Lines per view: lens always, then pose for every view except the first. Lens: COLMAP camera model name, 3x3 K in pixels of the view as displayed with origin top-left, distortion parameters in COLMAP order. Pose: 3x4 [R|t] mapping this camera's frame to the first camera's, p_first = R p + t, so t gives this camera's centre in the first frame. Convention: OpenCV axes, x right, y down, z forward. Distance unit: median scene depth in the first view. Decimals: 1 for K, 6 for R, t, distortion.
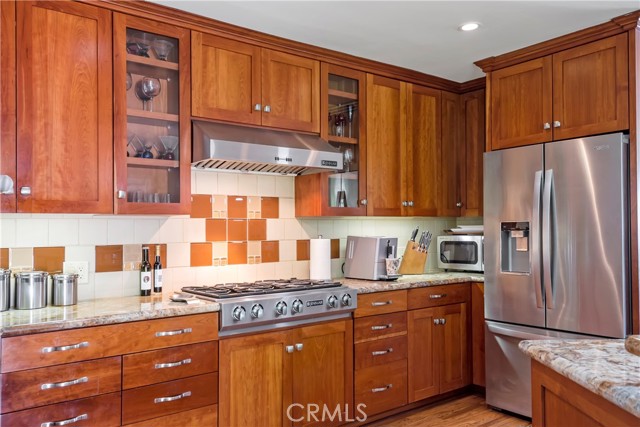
lens RADIAL K [[527.6, 0, 321.2], [0, 527.6, 223.1], [0, 0, 1]] dist [0.000699, -0.000601]
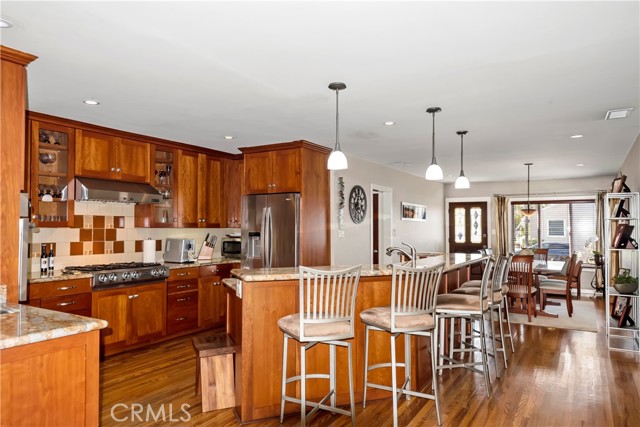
lens RADIAL K [[438.5, 0, 321.6], [0, 438.5, 229.5], [0, 0, 1]] dist [0.009716, 0.002160]
pose [[0.935734, 0.015307, 0.352375, 0.021243], [-0.021028, 0.999702, 0.012414, -0.040064], [-0.352080, -0.019026, 0.935777, -0.653618]]
